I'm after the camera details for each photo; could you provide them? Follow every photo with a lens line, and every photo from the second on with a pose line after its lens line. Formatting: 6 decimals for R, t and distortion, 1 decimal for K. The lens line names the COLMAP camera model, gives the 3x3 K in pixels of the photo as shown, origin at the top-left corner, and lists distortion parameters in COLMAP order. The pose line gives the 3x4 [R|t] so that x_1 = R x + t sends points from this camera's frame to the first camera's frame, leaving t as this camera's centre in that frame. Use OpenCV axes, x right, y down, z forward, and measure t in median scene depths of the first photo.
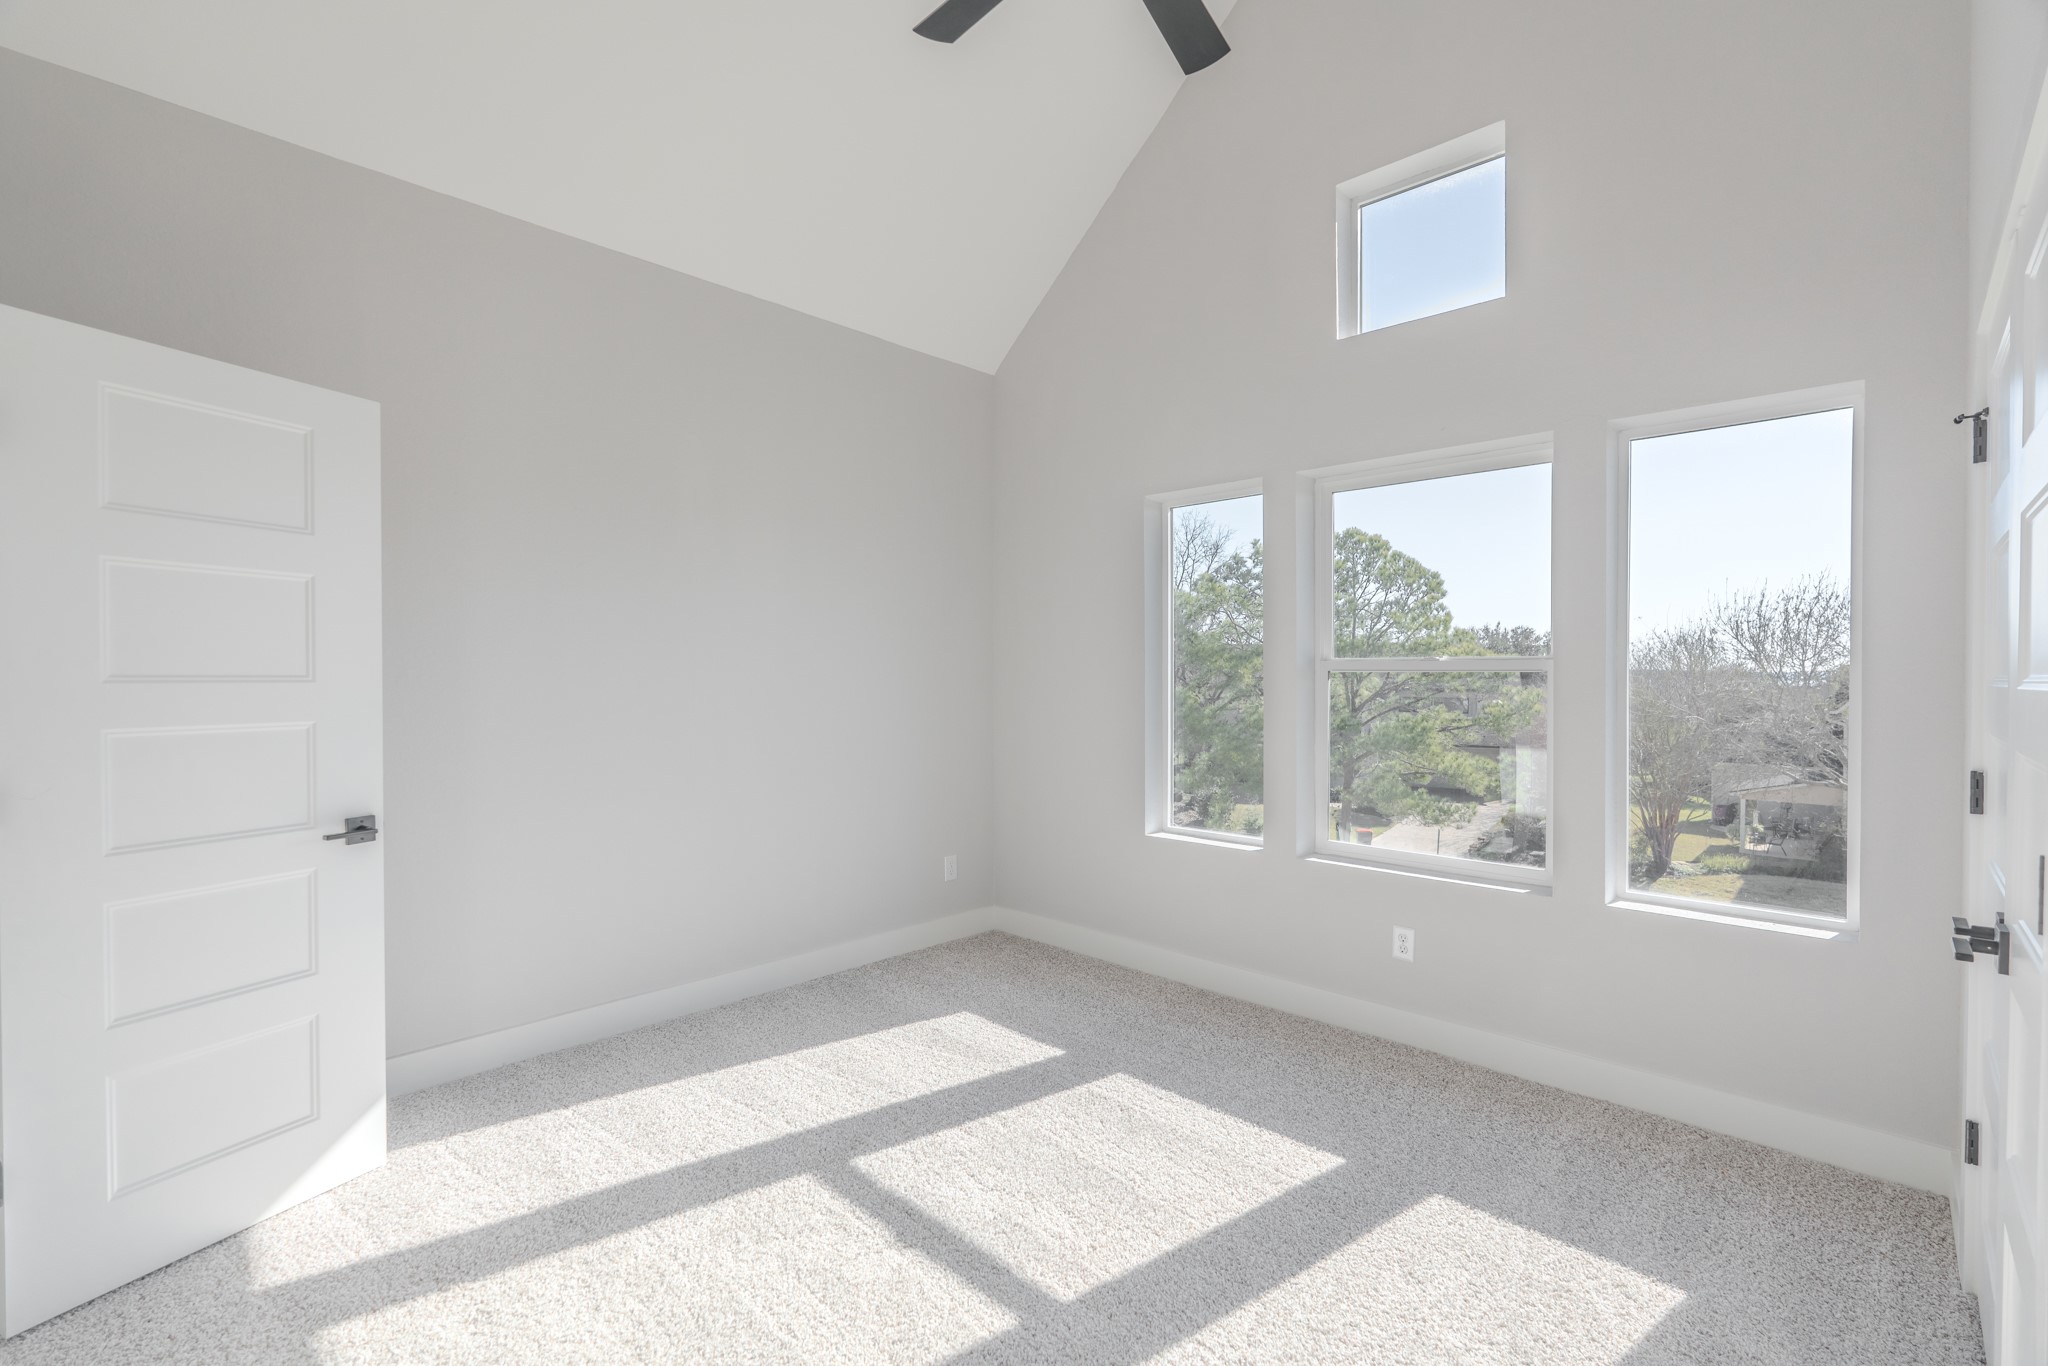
lens RADIAL K [[891.5, 0, 1023.7], [0, 891.5, 691.5], [0, 0, 1]] dist [-0.005404, 0.000426]
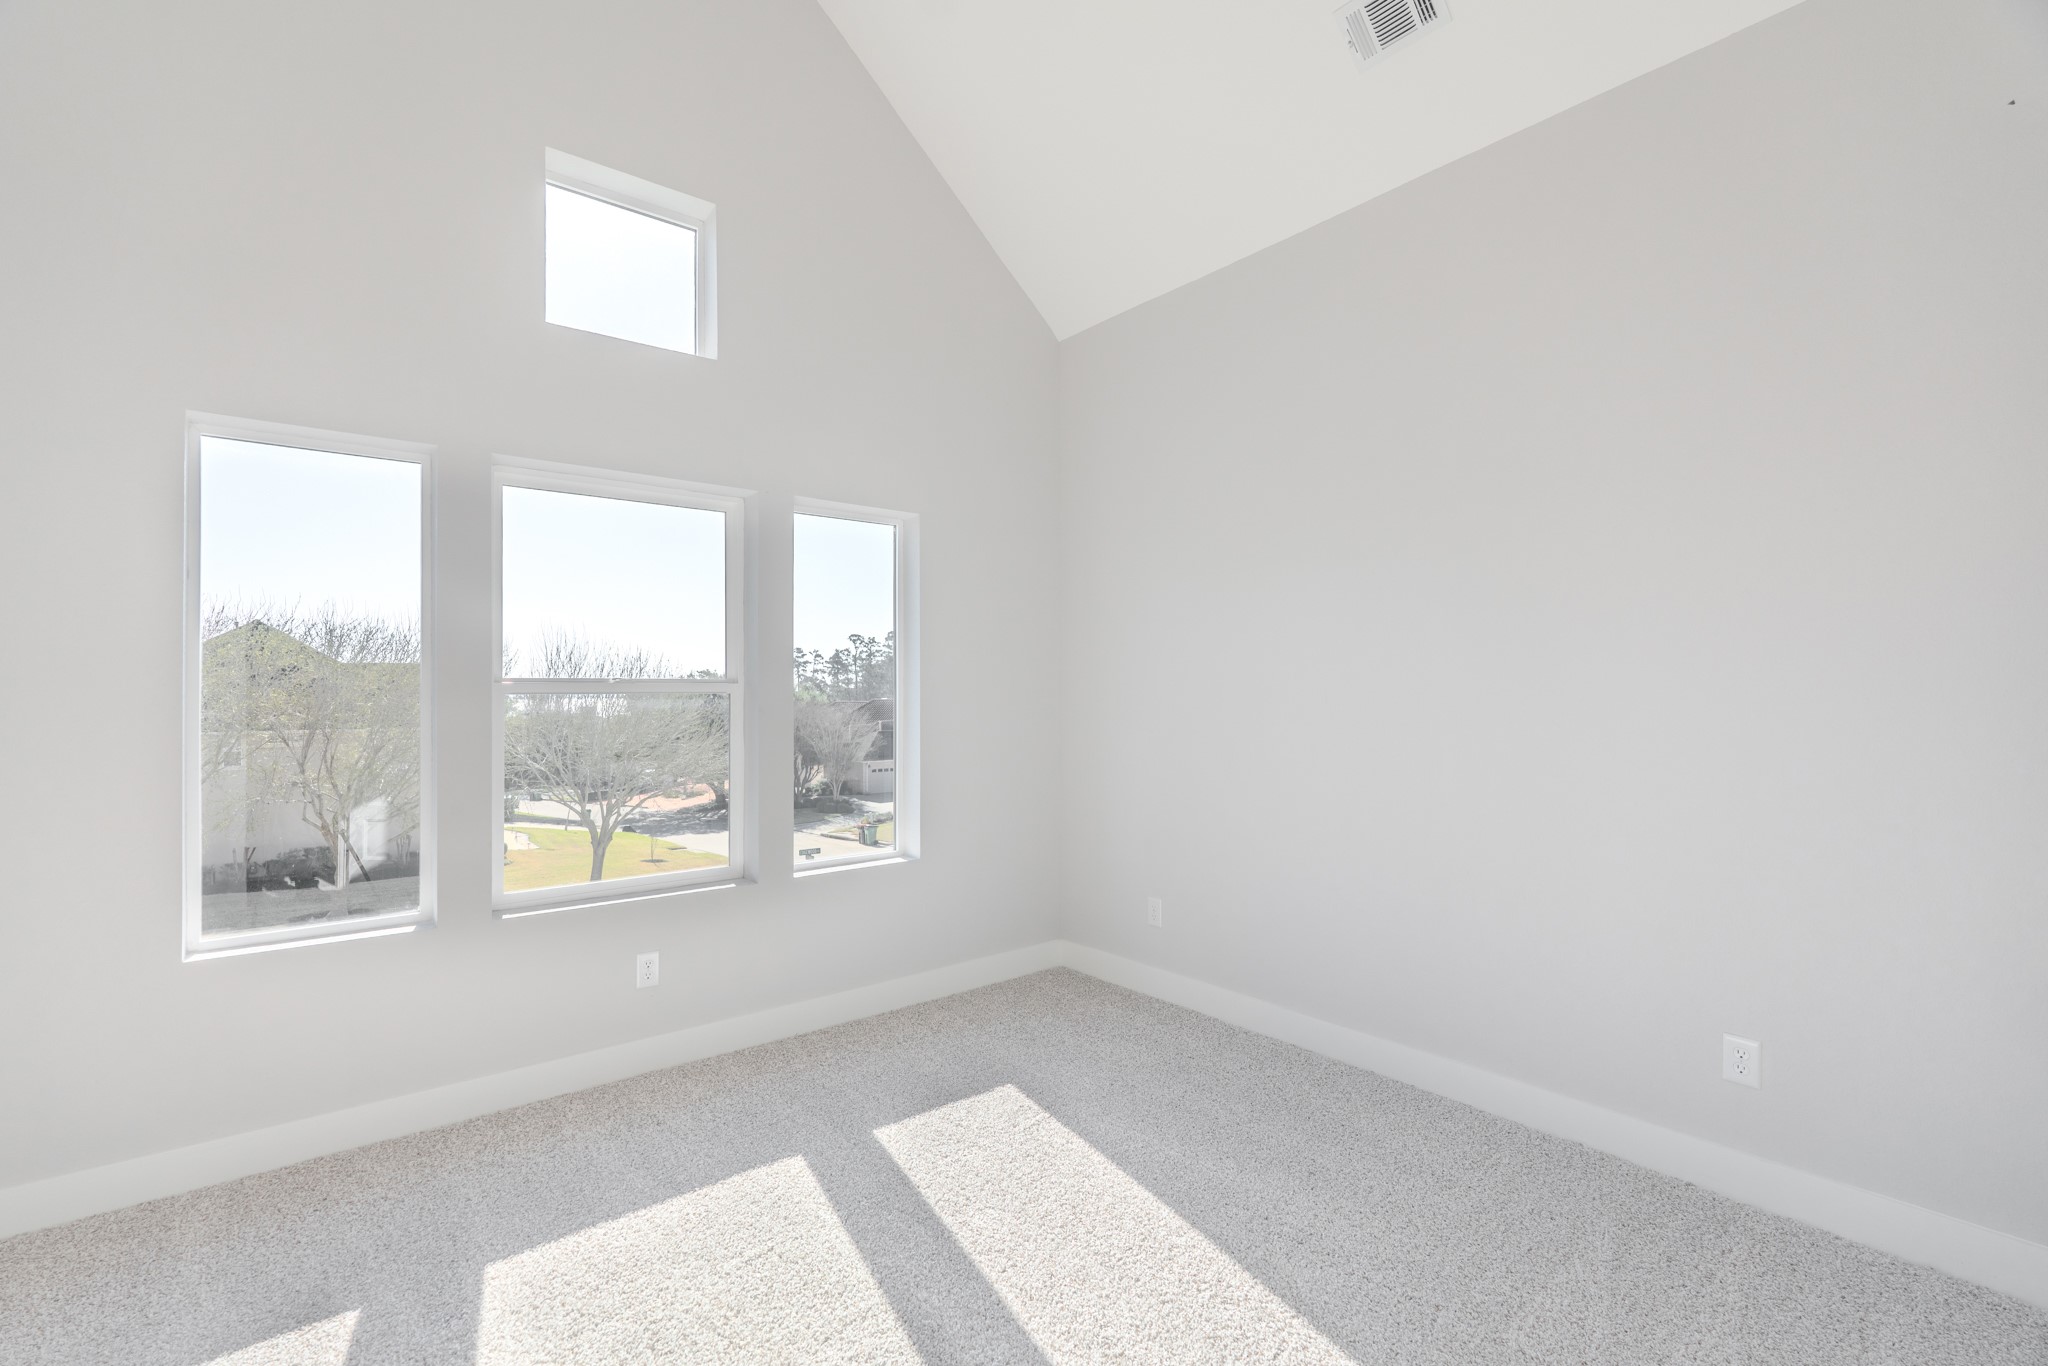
lens RADIAL K [[891.5, 0, 1023.7], [0, 891.5, 691.5], [0, 0, 1]] dist [-0.005404, 0.000426]
pose [[0.110596, 0.008358, 0.993830, -0.546840], [0.007874, 0.999926, -0.009286, -0.015847], [-0.993834, 0.008852, 0.110521, 0.490458]]
